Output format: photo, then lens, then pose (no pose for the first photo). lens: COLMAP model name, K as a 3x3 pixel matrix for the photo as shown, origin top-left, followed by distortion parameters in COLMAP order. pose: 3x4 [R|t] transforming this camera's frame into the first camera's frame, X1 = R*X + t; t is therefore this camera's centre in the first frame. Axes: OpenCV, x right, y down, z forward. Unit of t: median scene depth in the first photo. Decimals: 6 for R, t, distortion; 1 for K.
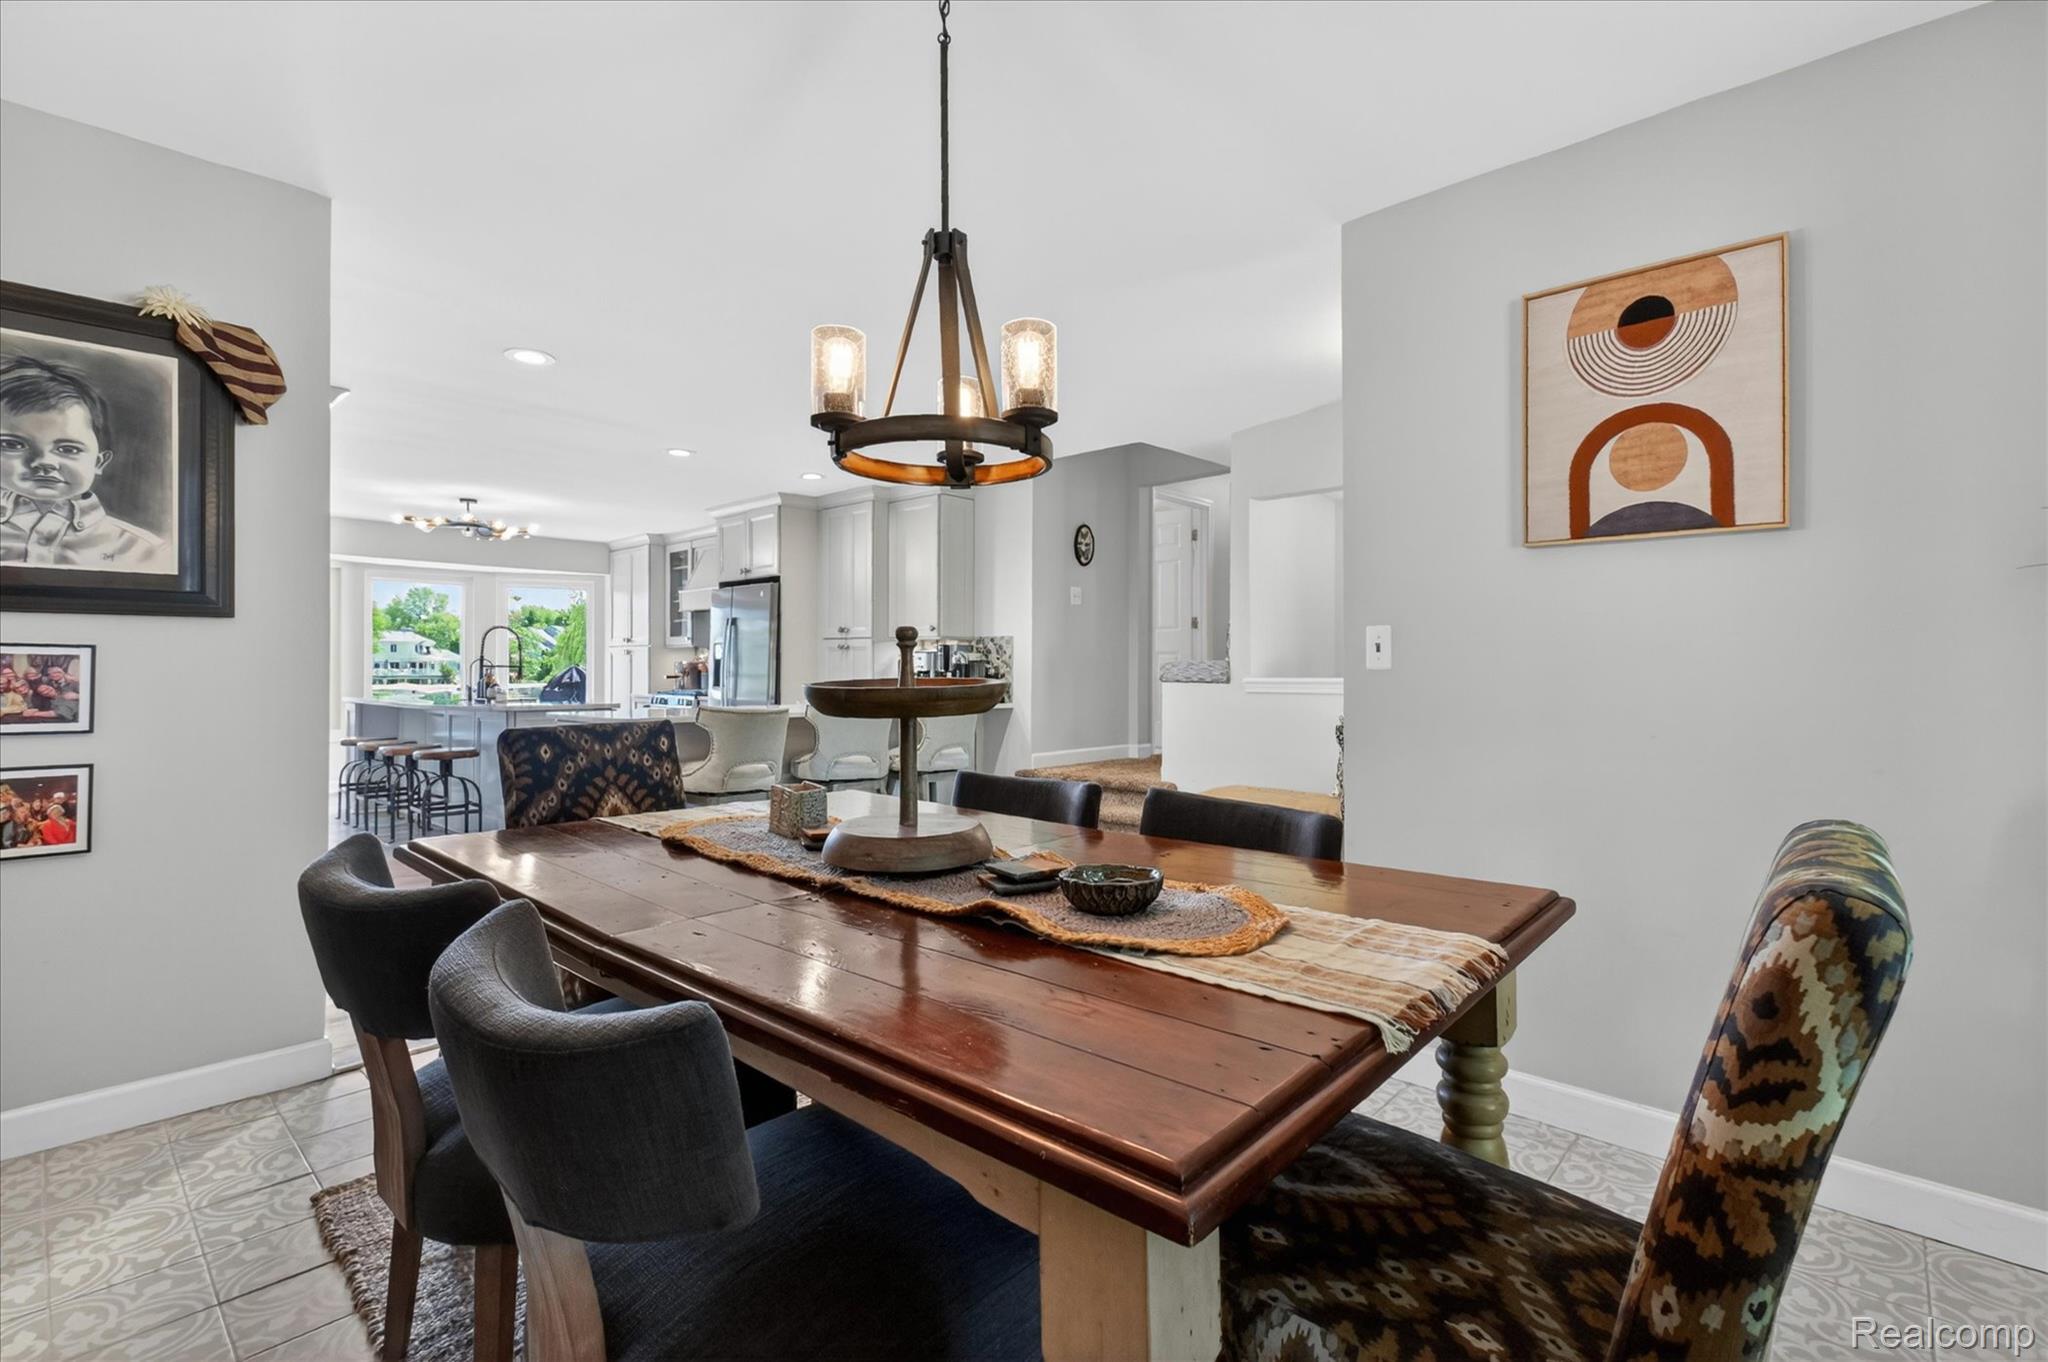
lens RADIAL K [[928.3, 0, 1029.0], [0, 928.3, 665.5], [0, 0, 1]] dist [-0.001371, 0.000286]
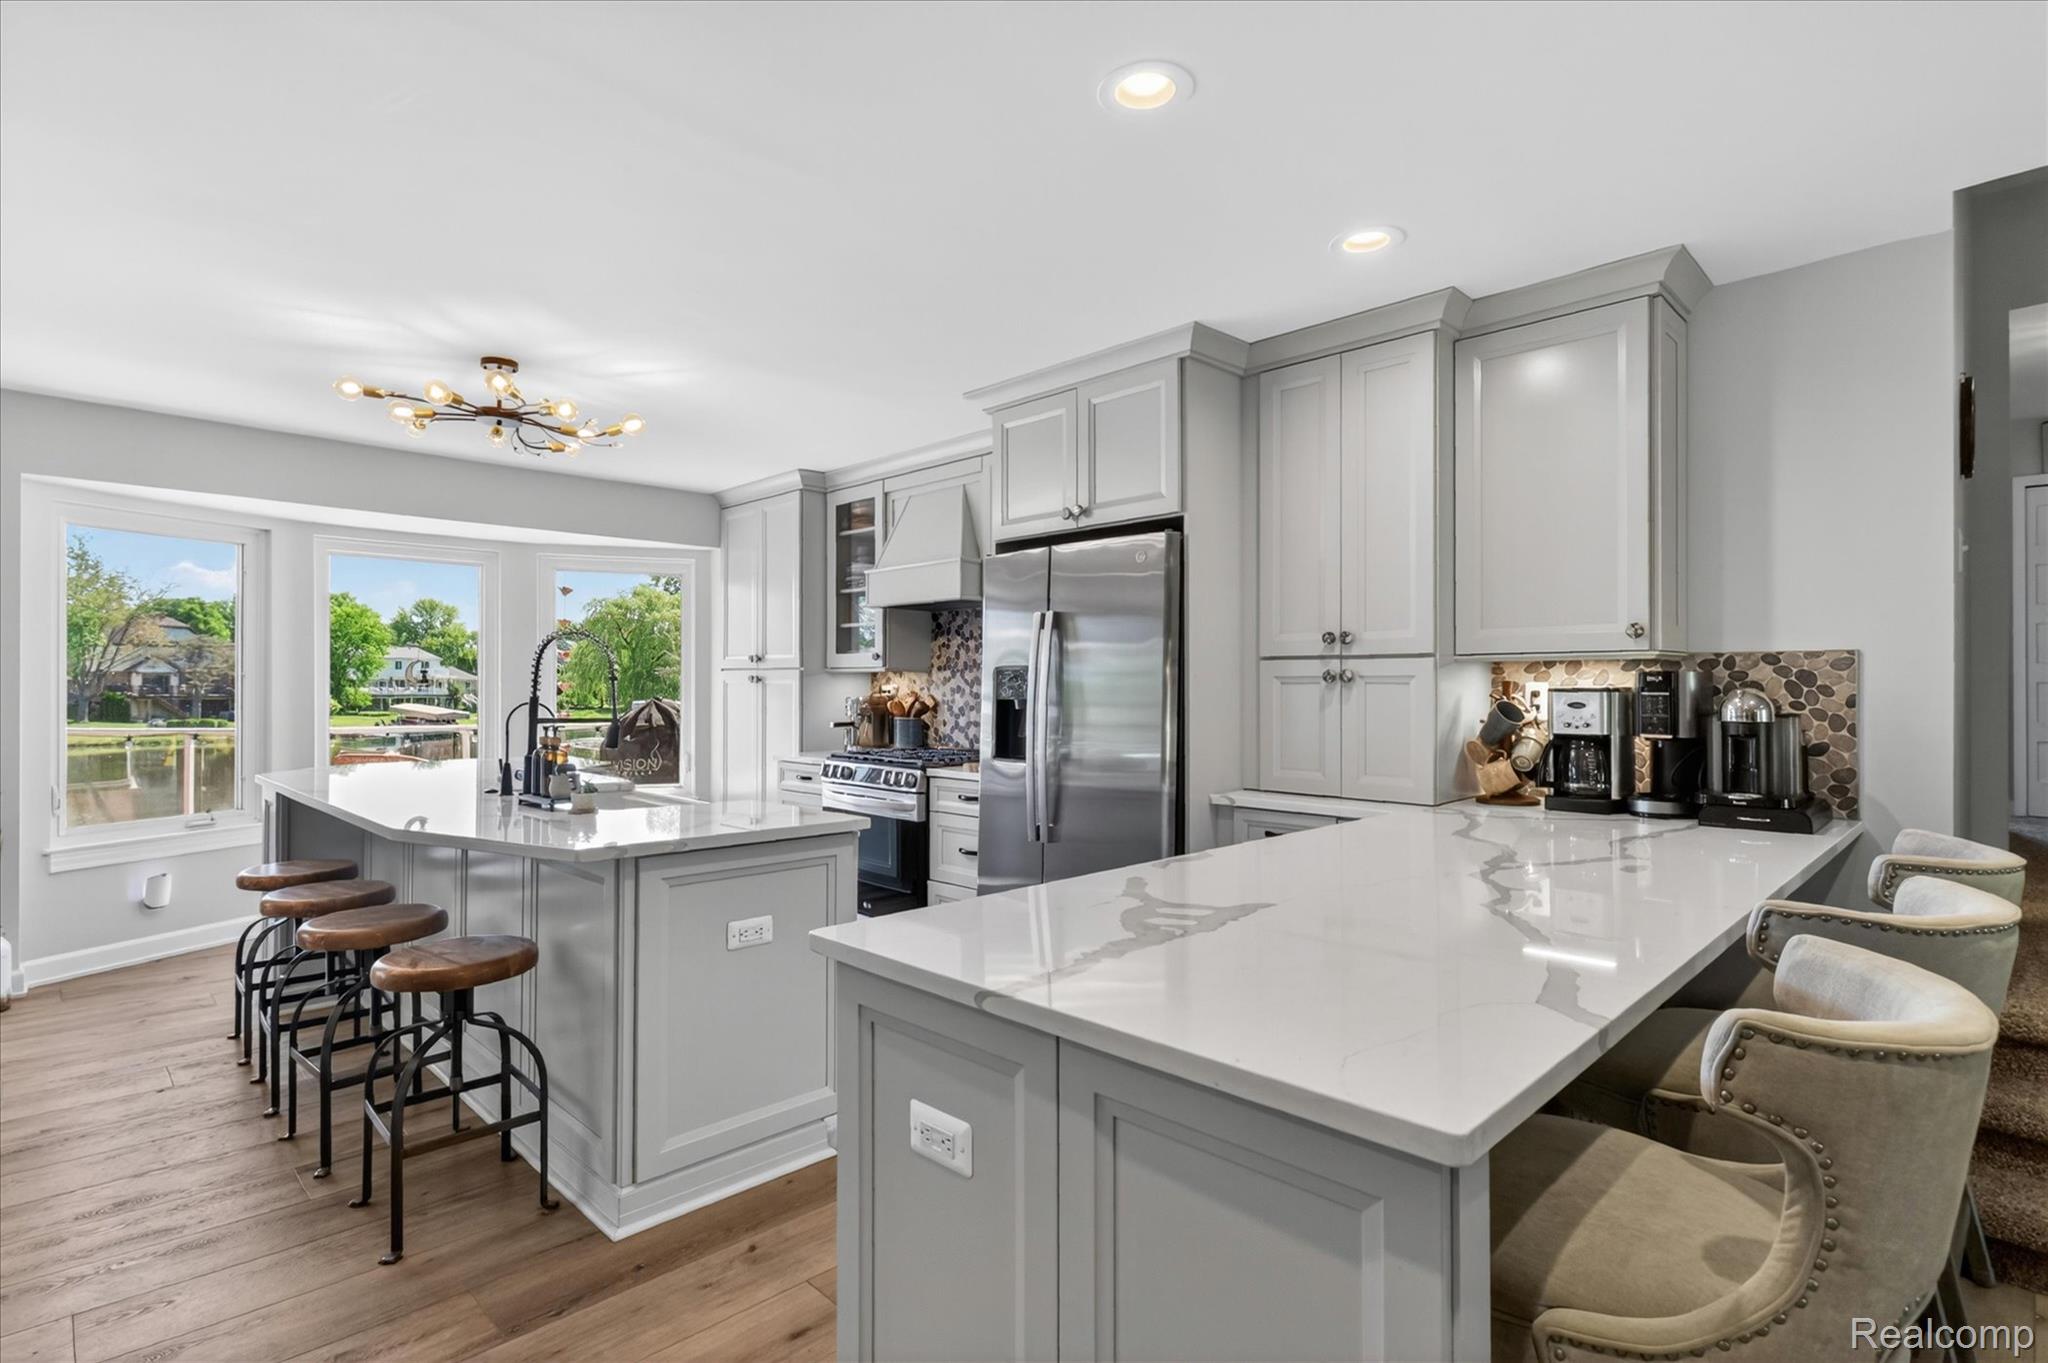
lens RADIAL K [[1017.7, 0, 1008.8], [0, 1017.7, 677.4], [0, 0, 1]] dist [-0.001981, -0.000185]
pose [[0.998139, -0.001006, -0.060979, -0.292306], [0.000703, 0.999987, -0.004994, -0.015337], [0.060983, 0.004941, 0.998127, 0.462949]]
